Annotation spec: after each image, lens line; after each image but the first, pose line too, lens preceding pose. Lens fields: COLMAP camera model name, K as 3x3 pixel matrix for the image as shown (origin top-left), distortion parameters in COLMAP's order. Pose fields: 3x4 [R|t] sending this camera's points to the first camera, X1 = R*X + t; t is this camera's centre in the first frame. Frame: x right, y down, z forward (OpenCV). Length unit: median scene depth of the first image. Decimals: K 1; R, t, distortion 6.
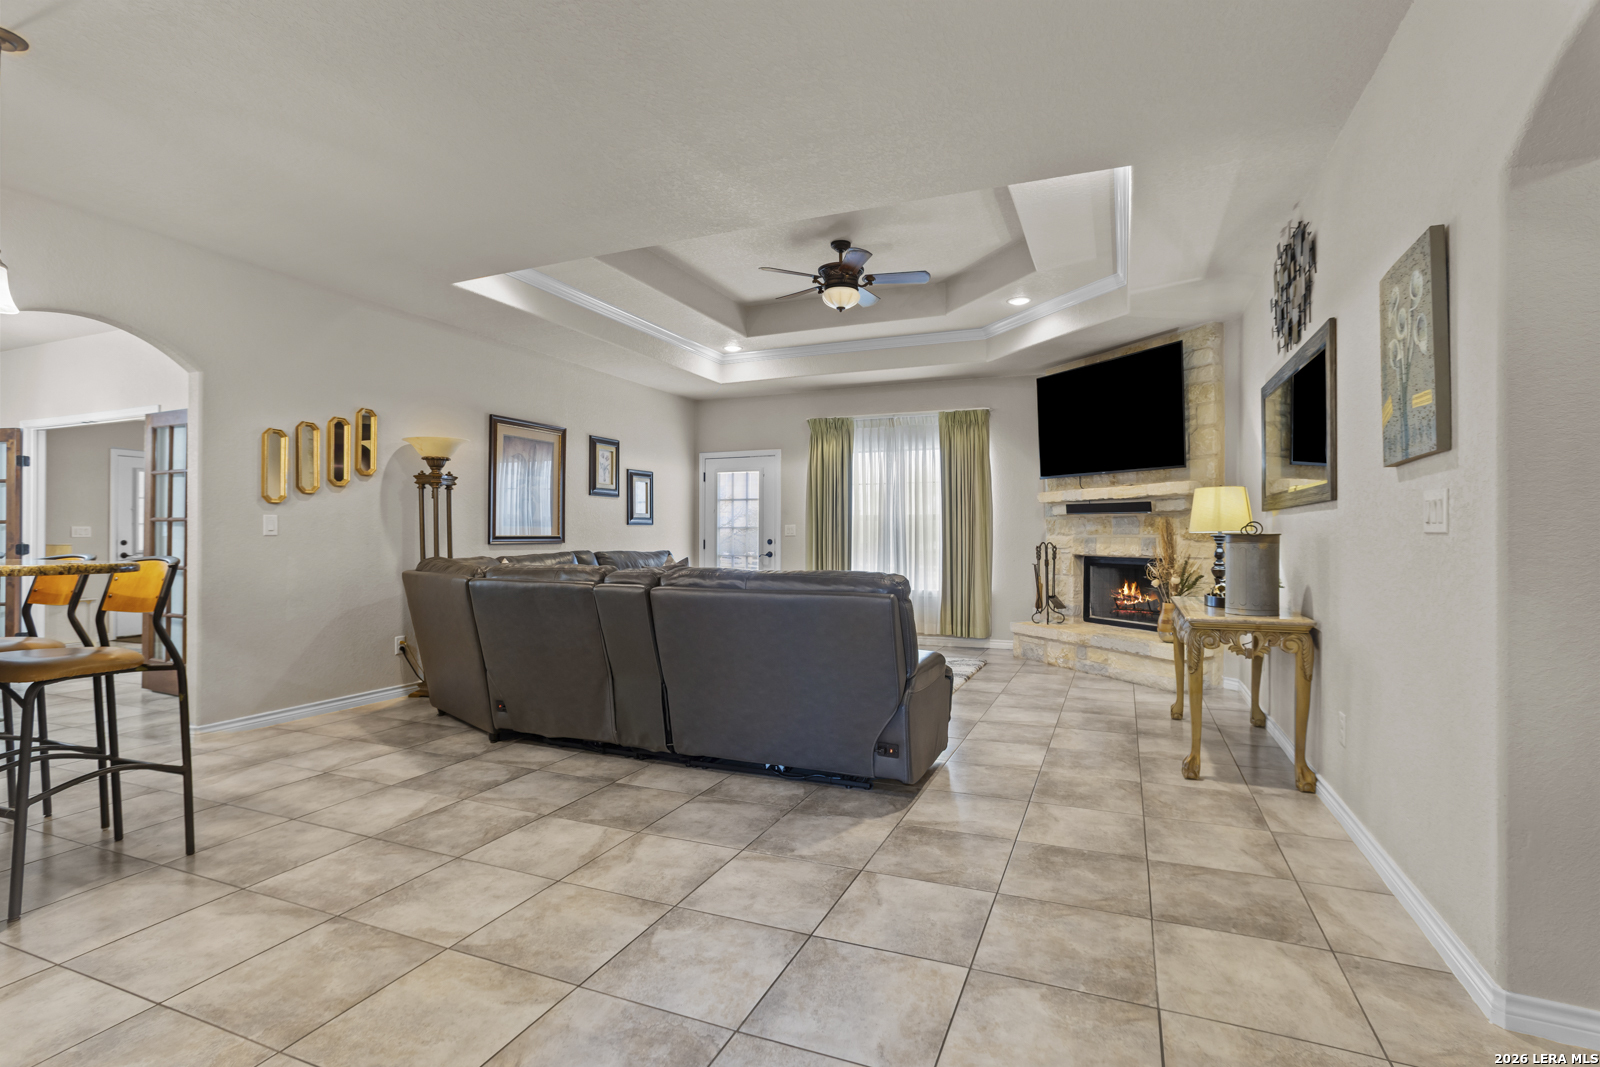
lens RADIAL K [[767.3, 0, 822.5], [0, 767.3, 520.2], [0, 0, 1]] dist [-0.041048, 0.017557]
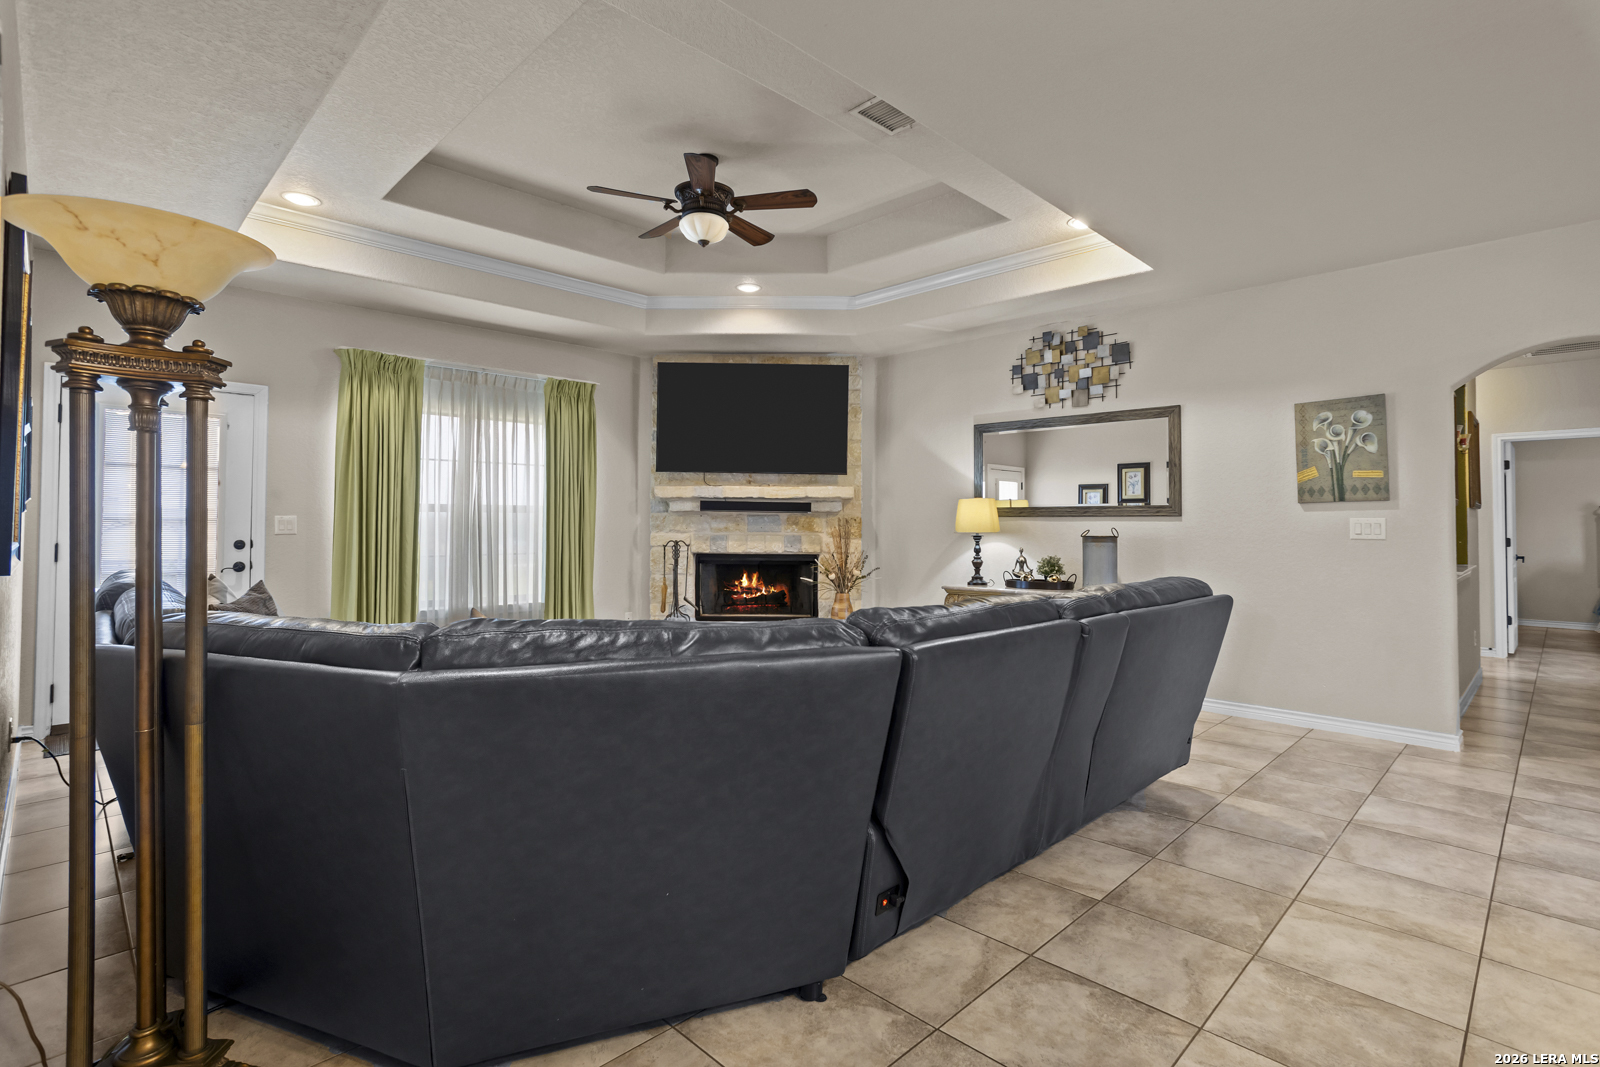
lens RADIAL K [[767.3, 0, 797.5], [0, 767.3, 504.6], [0, 0, 1]] dist [-0.041048, 0.017557]
pose [[0.396970, 0.026284, 0.917455, -0.677682], [-0.021528, 0.999582, -0.019321, 0.000125], [-0.917579, -0.012081, 0.397370, 0.647331]]
